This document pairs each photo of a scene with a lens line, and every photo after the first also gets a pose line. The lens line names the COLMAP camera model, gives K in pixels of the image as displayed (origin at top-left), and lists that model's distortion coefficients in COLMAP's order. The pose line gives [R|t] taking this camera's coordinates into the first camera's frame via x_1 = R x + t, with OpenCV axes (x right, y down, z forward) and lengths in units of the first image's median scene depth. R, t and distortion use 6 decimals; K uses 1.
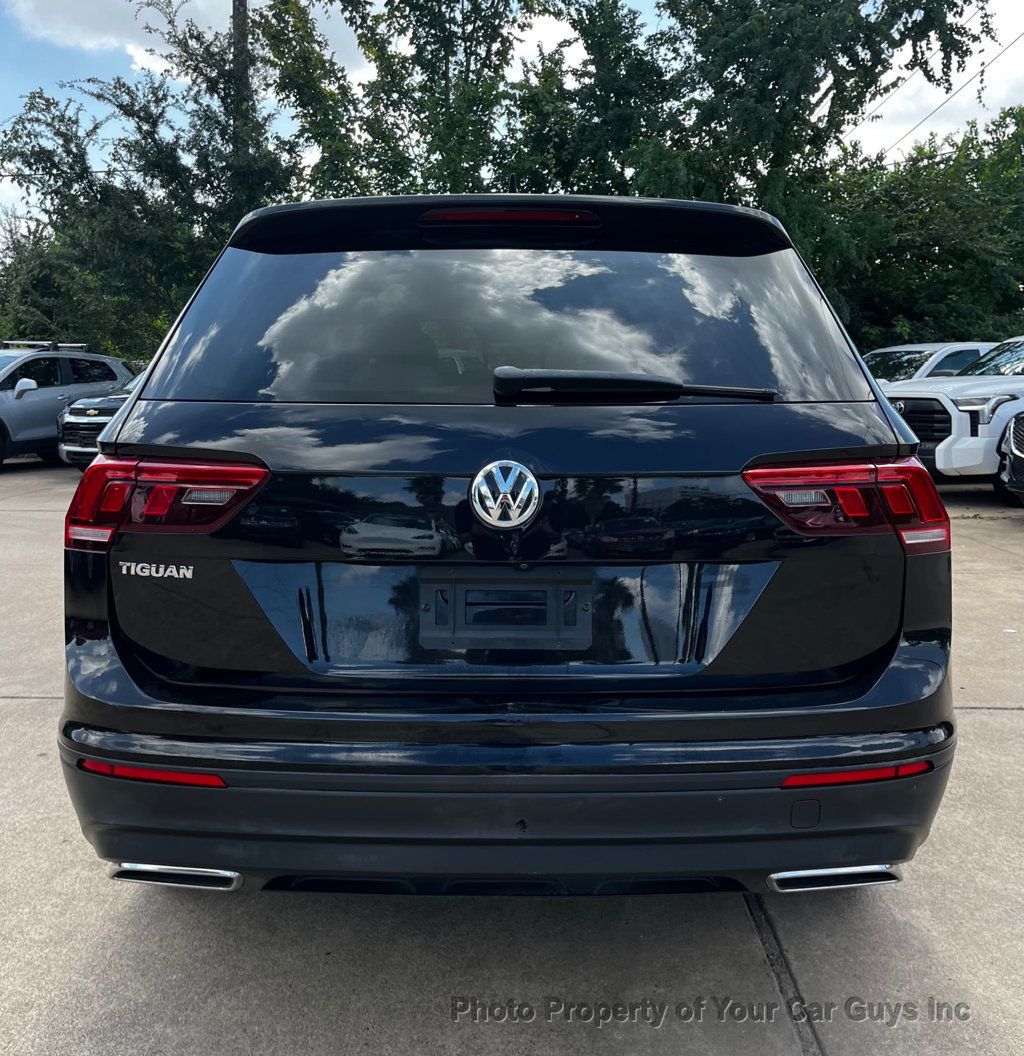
lens RADIAL K [[1108.4, 0, 518.2], [0, 1108.4, 516.8], [0, 0, 1]] dist [0.029200, 0.000000]
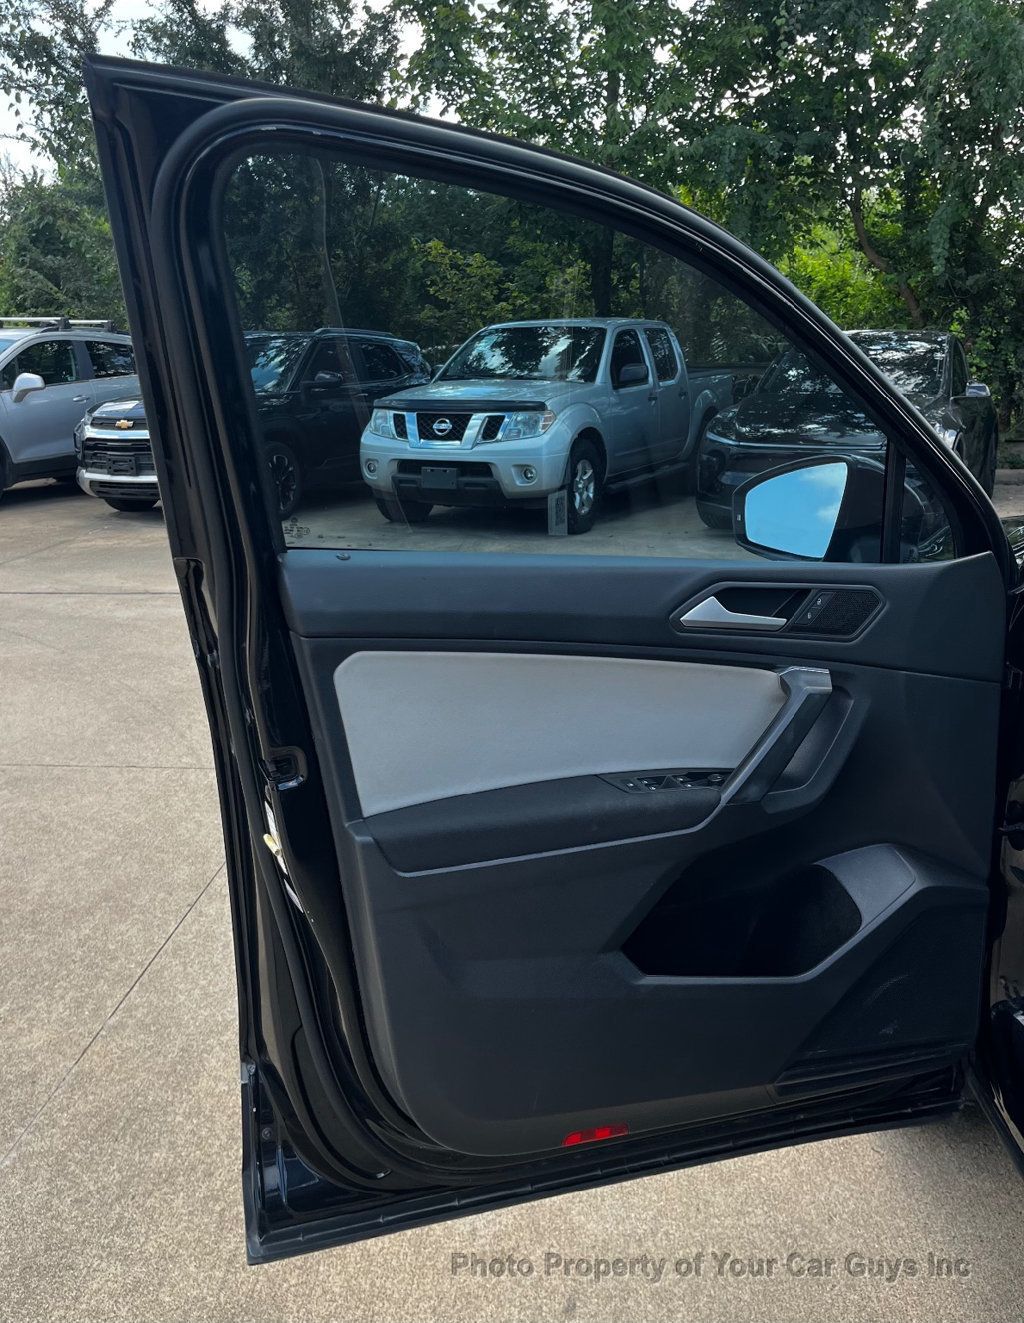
lens RADIAL K [[1246.3, 0, 512.7], [0, 1246.3, 660.5], [0, 0, 1]] dist [0.024838, 0.000000]
pose [[0.998403, 0.003849, -0.056366, -0.078600], [0.002655, 0.993380, 0.114846, -0.028507], [0.056435, -0.114812, 0.991783, 0.184436]]
